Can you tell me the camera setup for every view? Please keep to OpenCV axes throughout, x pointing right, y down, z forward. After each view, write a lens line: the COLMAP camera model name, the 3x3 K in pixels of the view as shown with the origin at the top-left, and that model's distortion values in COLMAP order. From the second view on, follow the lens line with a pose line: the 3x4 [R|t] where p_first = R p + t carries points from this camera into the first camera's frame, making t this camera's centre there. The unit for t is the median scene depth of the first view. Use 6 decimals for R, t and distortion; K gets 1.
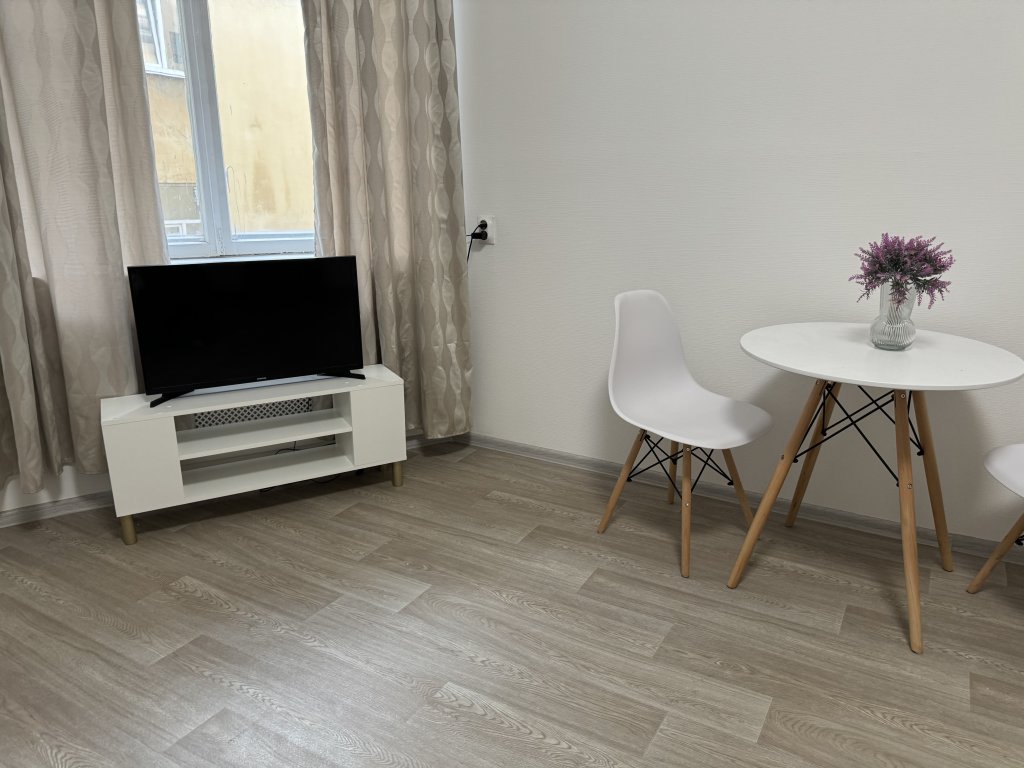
lens RADIAL K [[720.1, 0, 519.7], [0, 720.1, 370.0], [0, 0, 1]] dist [0.034587, -0.040666]
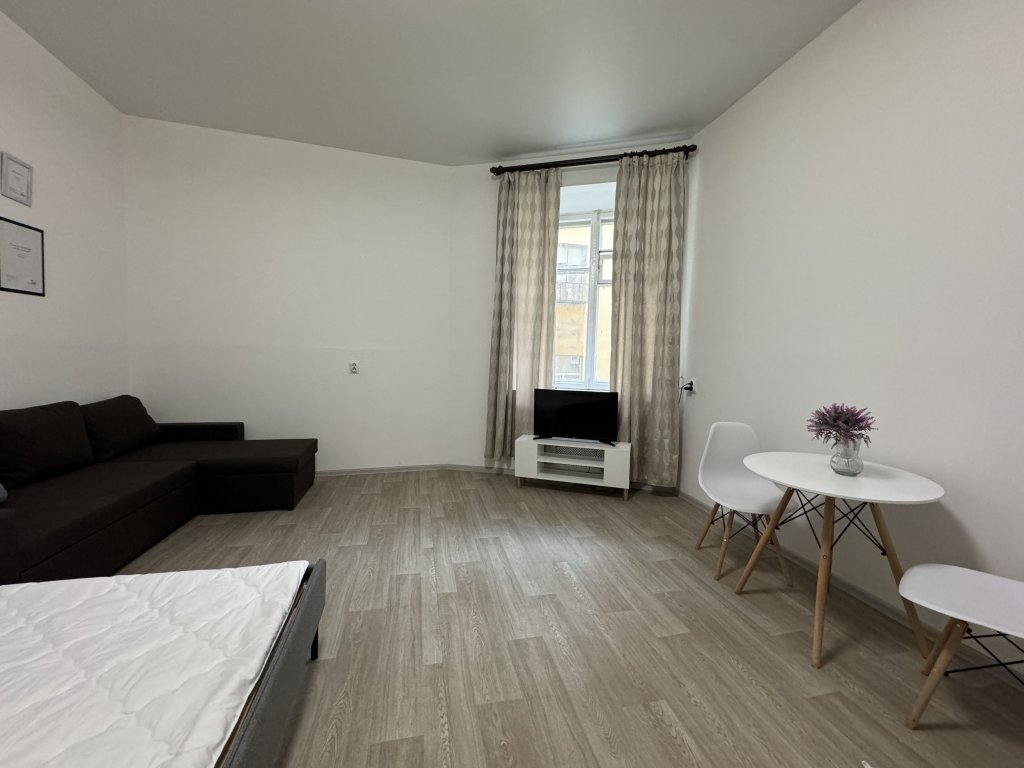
lens RADIAL K [[405.2, 0, 511.2], [0, 405.2, 382.2], [0, 0, 1]] dist [-0.008684, 0.000979]
pose [[0.685823, 0.071461, -0.724252, 0.503366], [-0.205283, 0.973752, -0.098312, 0.008606], [0.698217, 0.216101, 0.682491, -0.133972]]
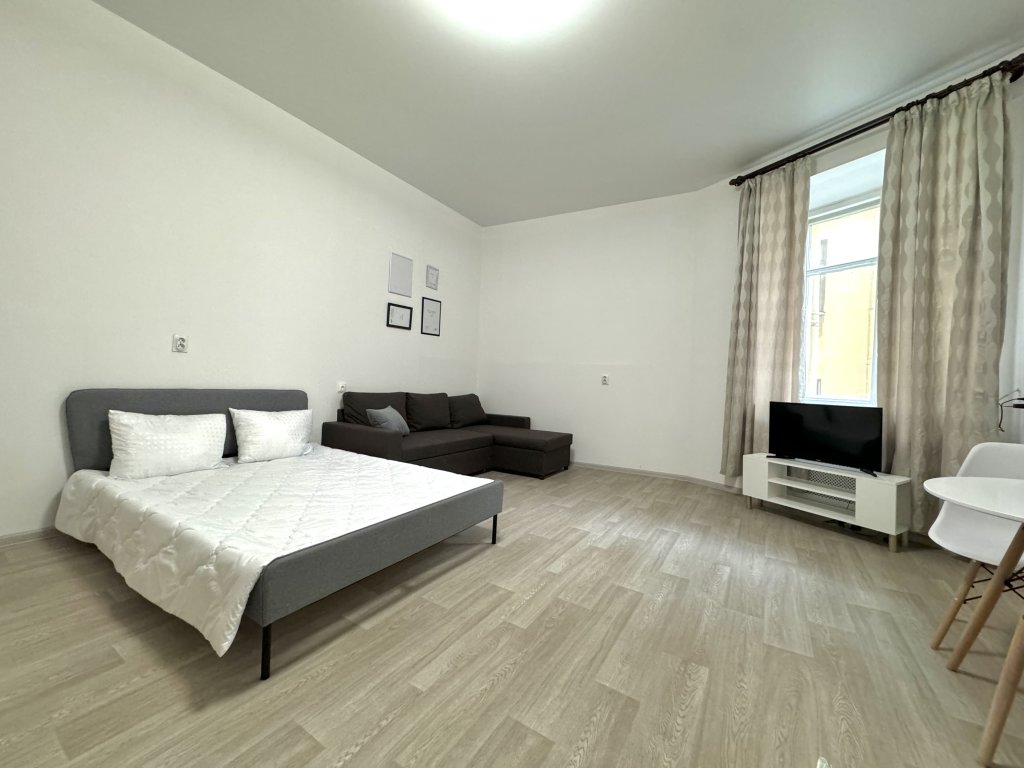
lens RADIAL K [[405.2, 0, 511.1], [0, 405.2, 383.6], [0, 0, 1]] dist [-0.008684, 0.000979]
pose [[-0.029923, 0.019167, -0.999368, 0.854968], [-0.273323, 0.961554, 0.026625, 0.010773], [0.961457, 0.273947, -0.023534, 0.127710]]
